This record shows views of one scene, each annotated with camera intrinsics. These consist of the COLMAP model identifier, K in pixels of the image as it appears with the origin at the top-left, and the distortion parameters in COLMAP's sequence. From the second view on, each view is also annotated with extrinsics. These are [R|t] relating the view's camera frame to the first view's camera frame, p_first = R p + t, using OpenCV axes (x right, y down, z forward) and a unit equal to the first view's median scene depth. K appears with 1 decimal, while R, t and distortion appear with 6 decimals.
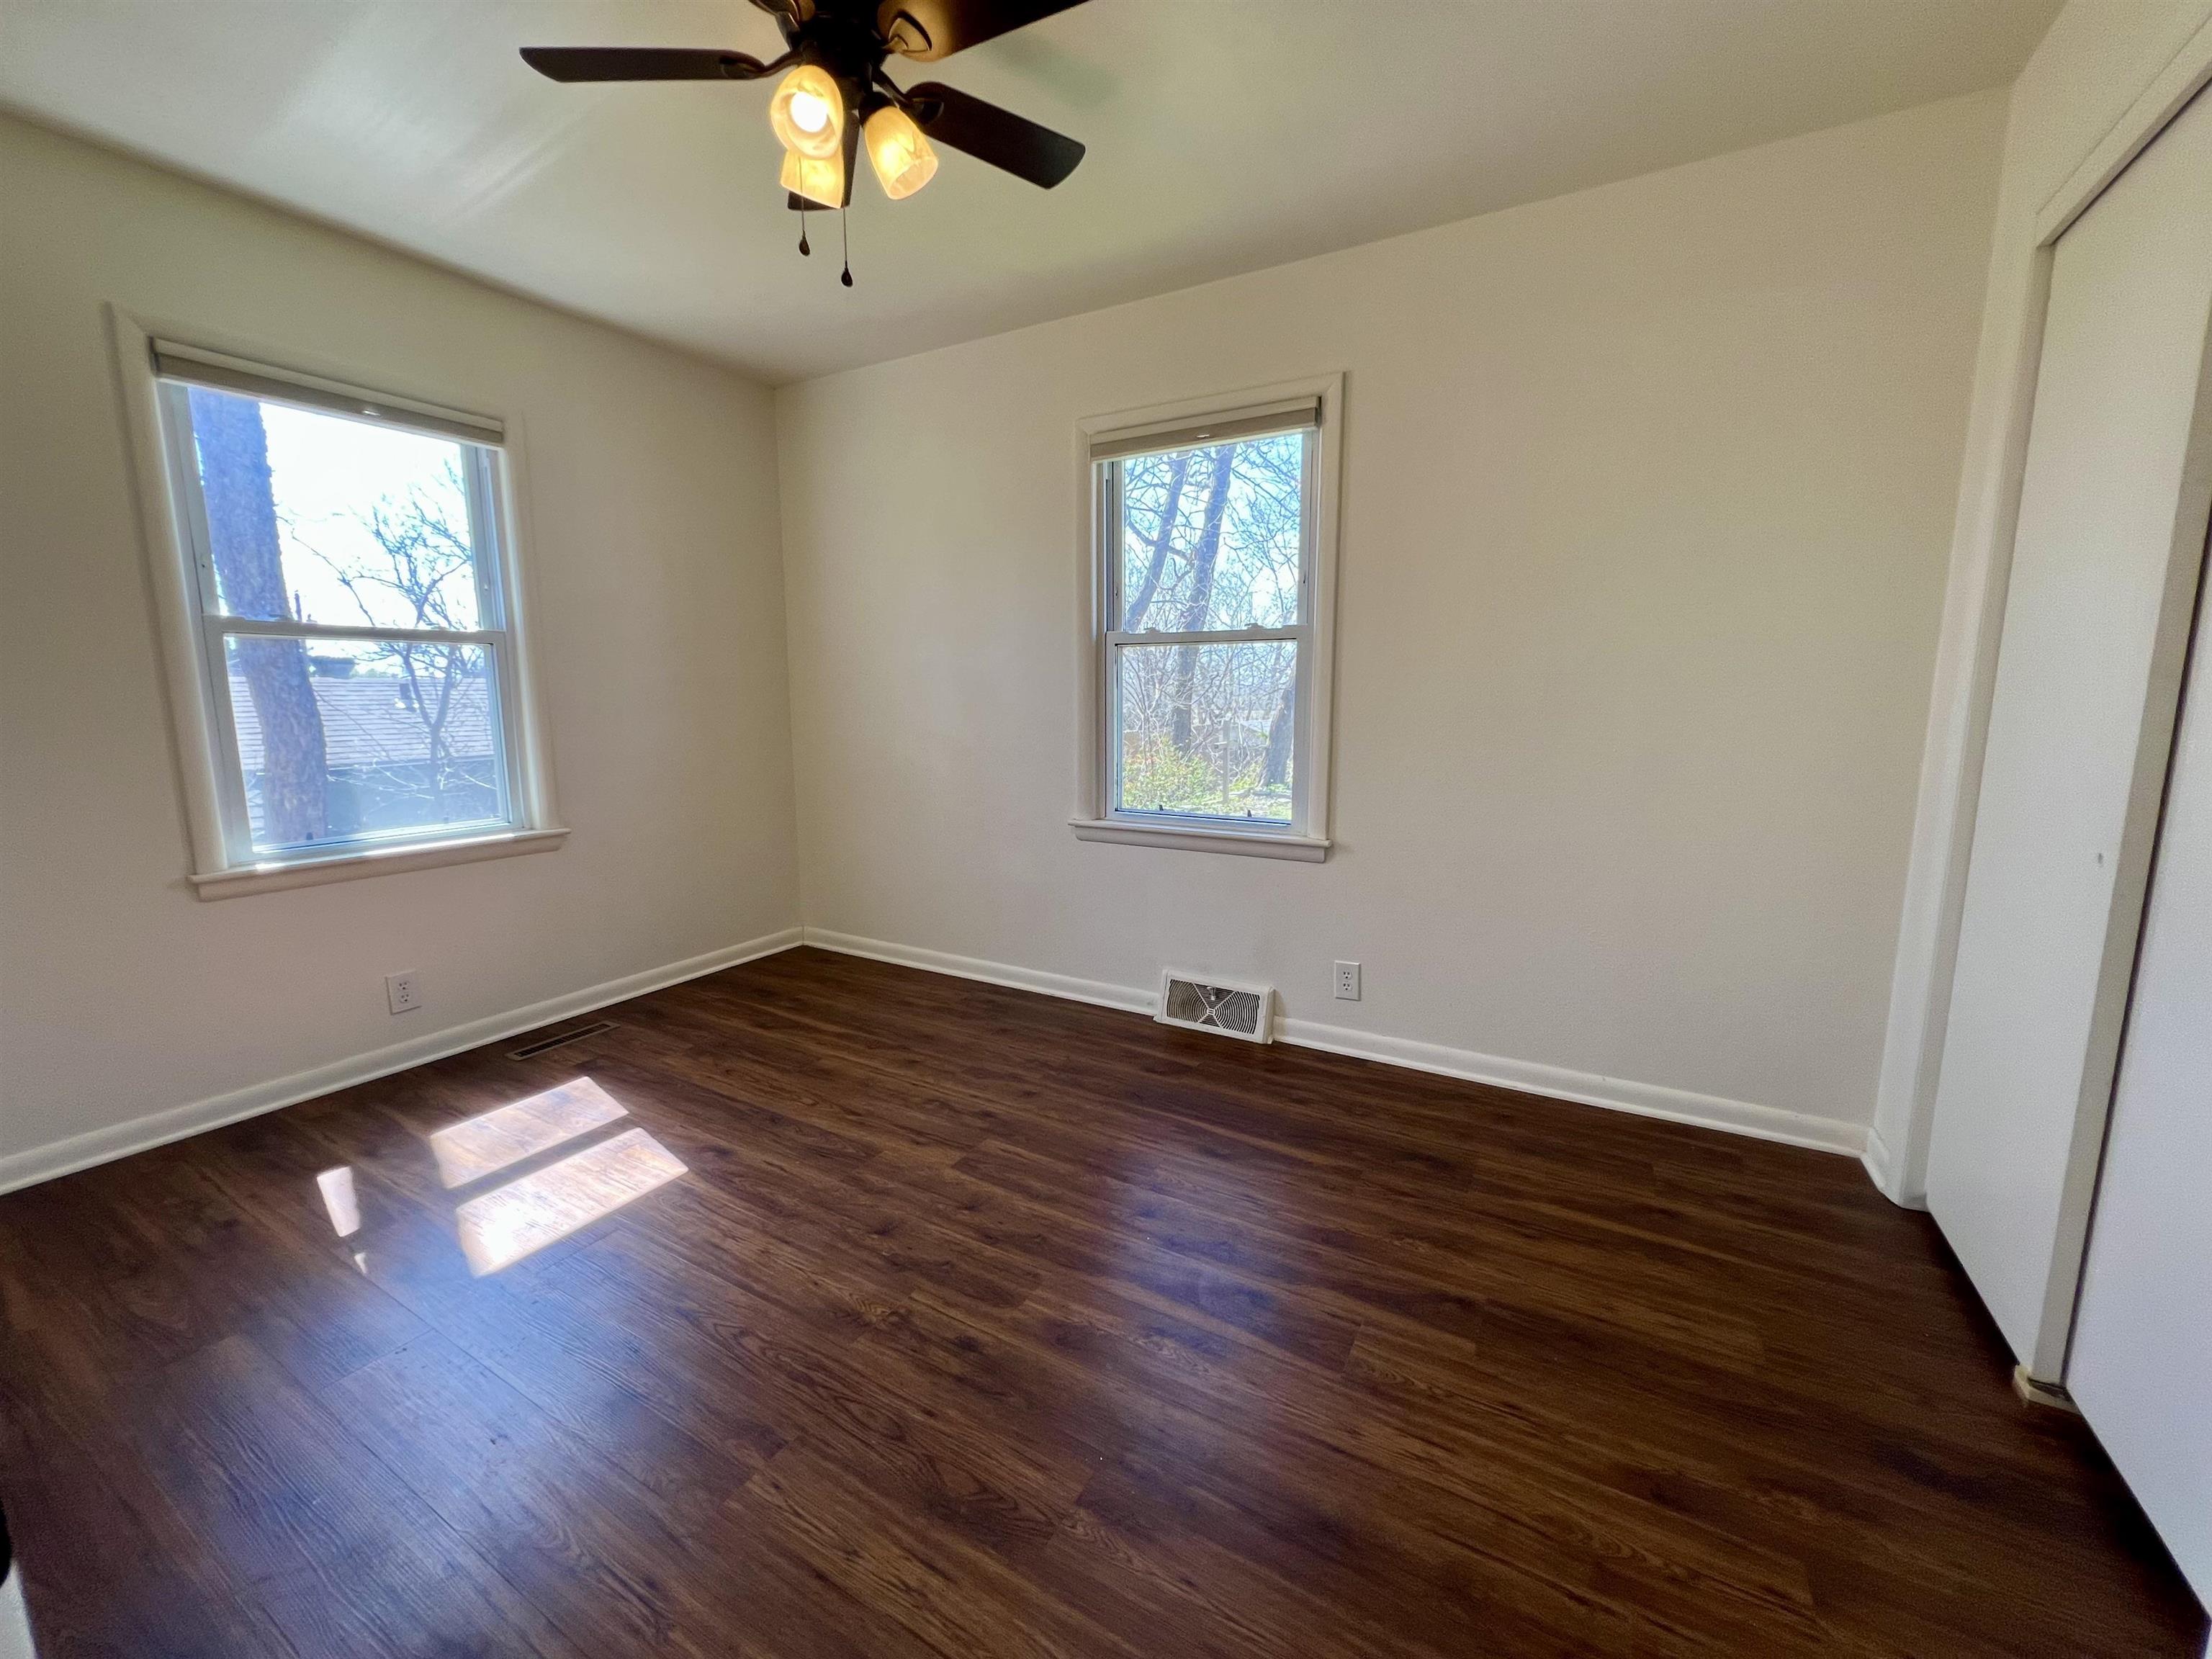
lens RADIAL K [[887.4, 0, 1083.3], [0, 887.4, 807.5], [0, 0, 1]] dist [-0.002890, 0.000972]
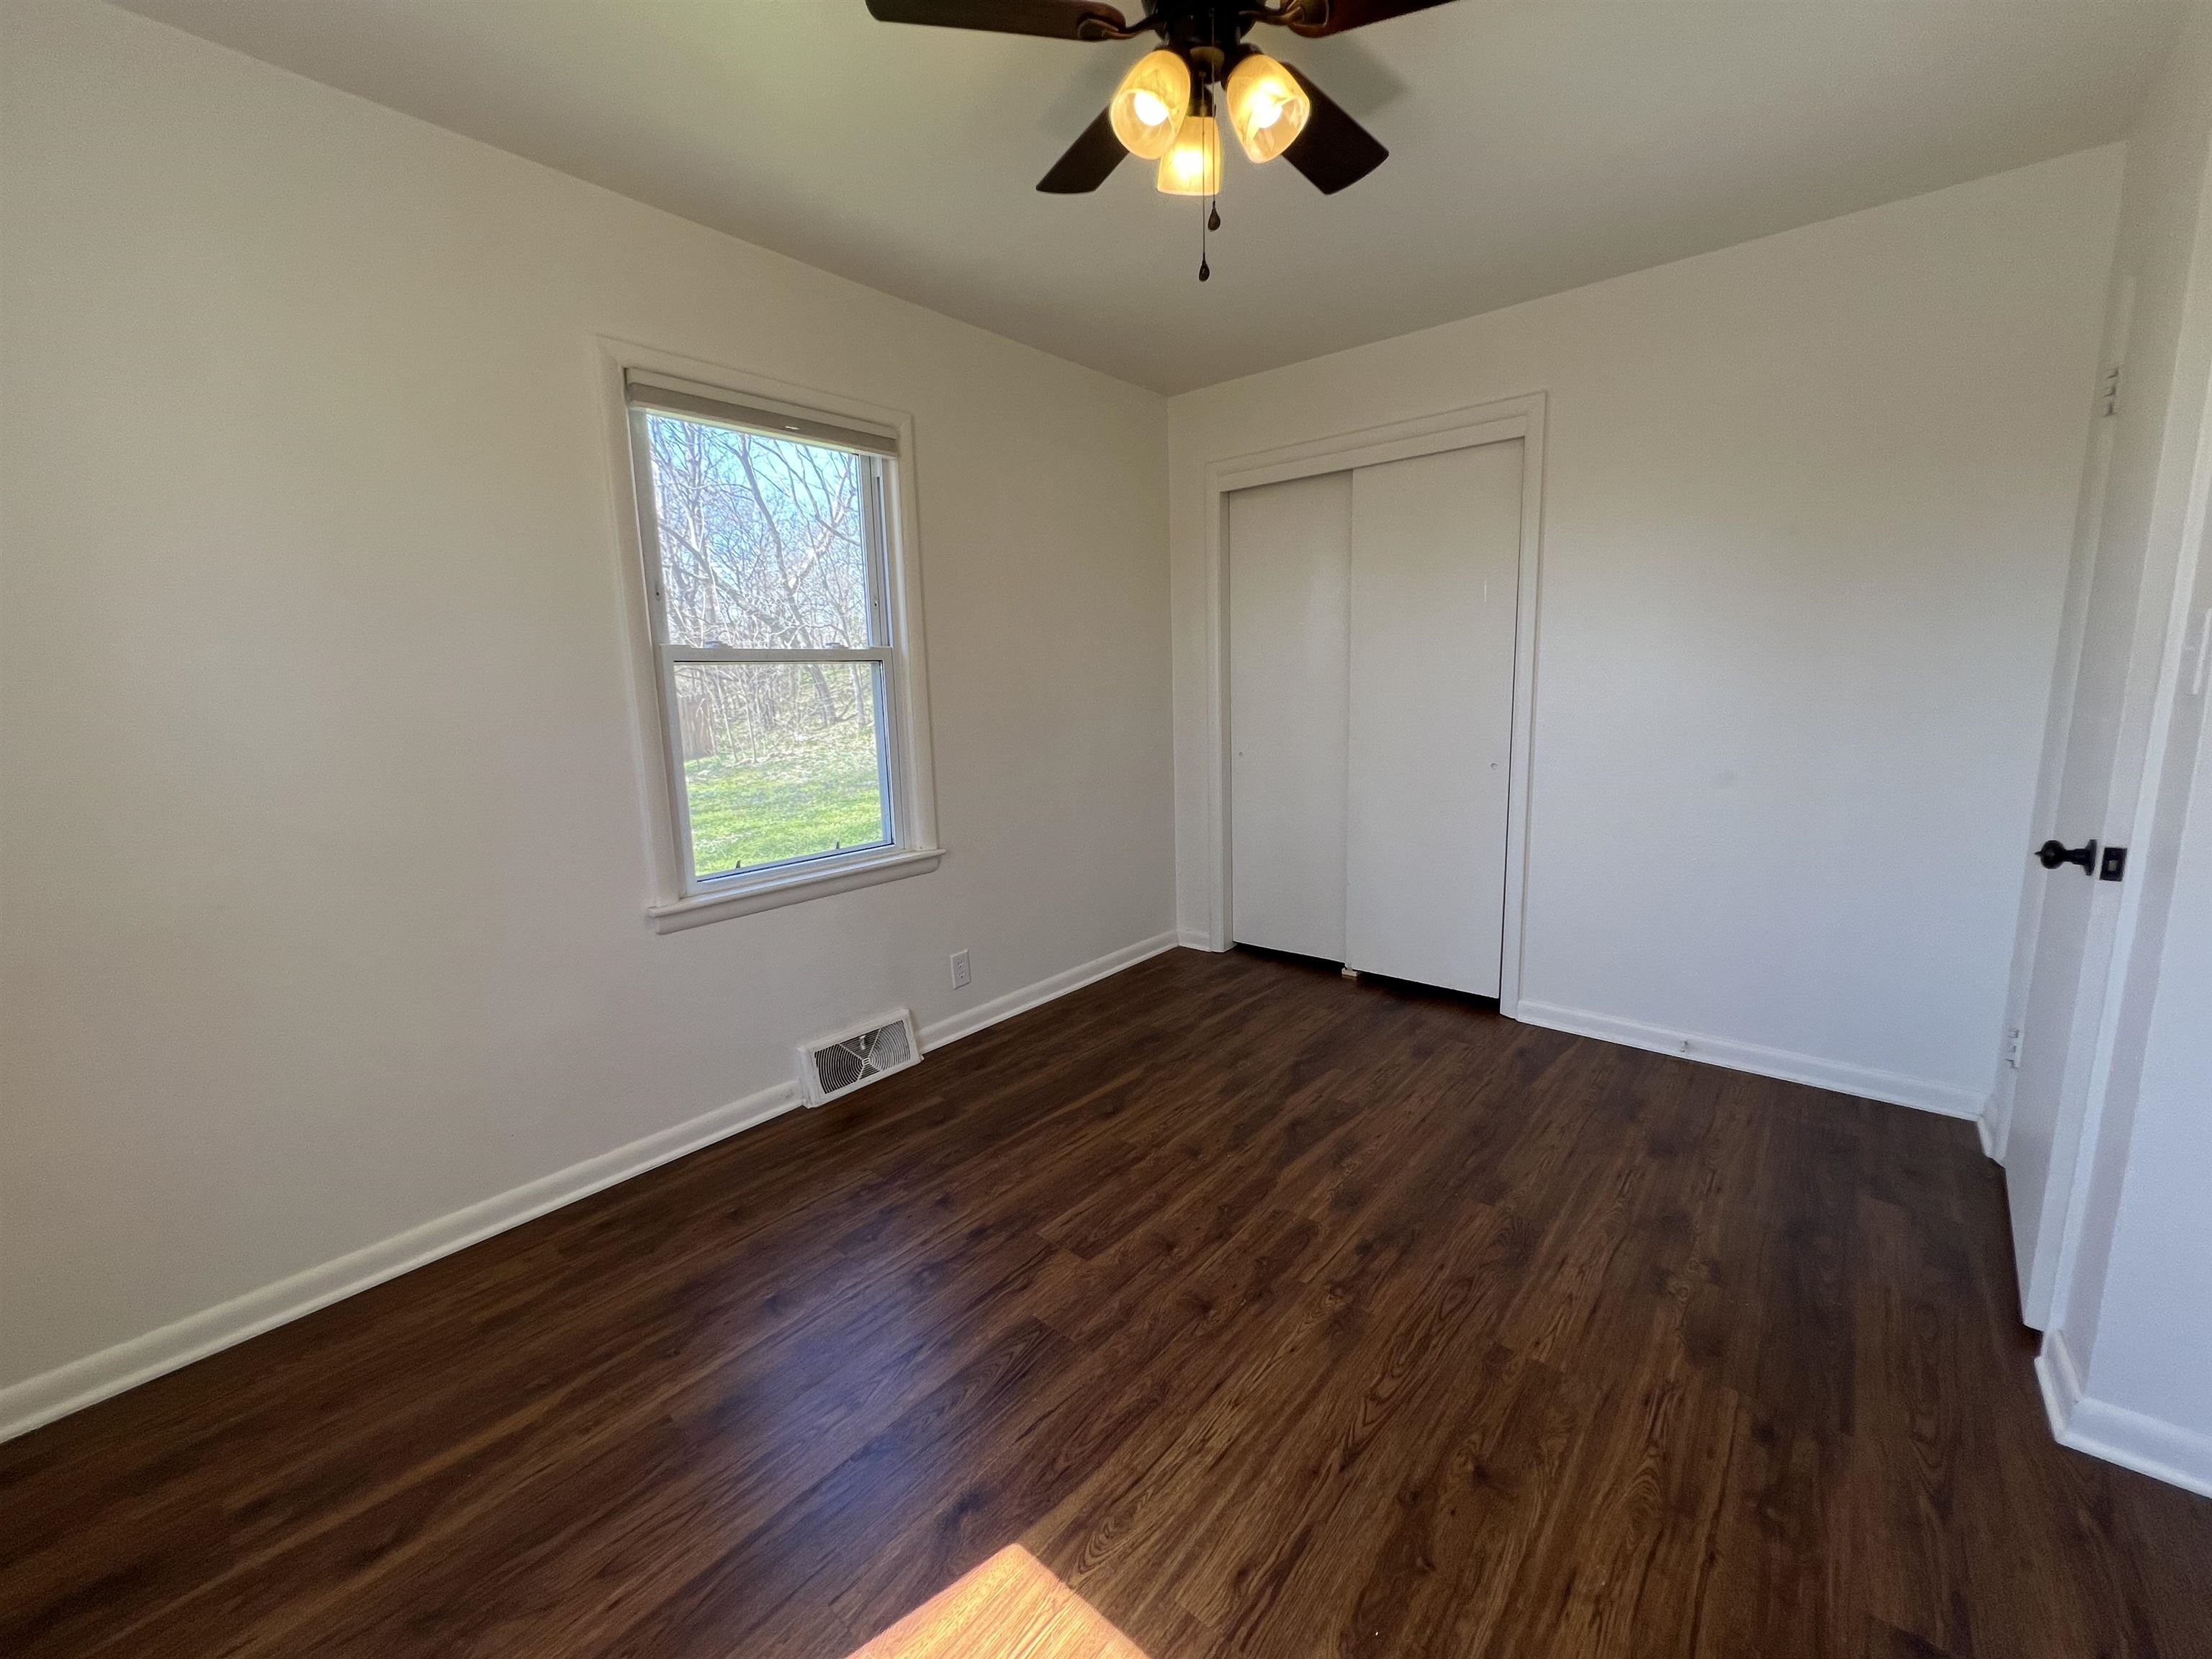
lens RADIAL K [[887.4, 0, 1110.3], [0, 887.4, 819.5], [0, 0, 1]] dist [-0.002890, 0.000972]
pose [[0.164879, -0.157993, 0.973578, -0.893563], [0.156692, 0.978747, 0.132296, -0.132066], [-0.973788, 0.130739, 0.186131, 0.720765]]
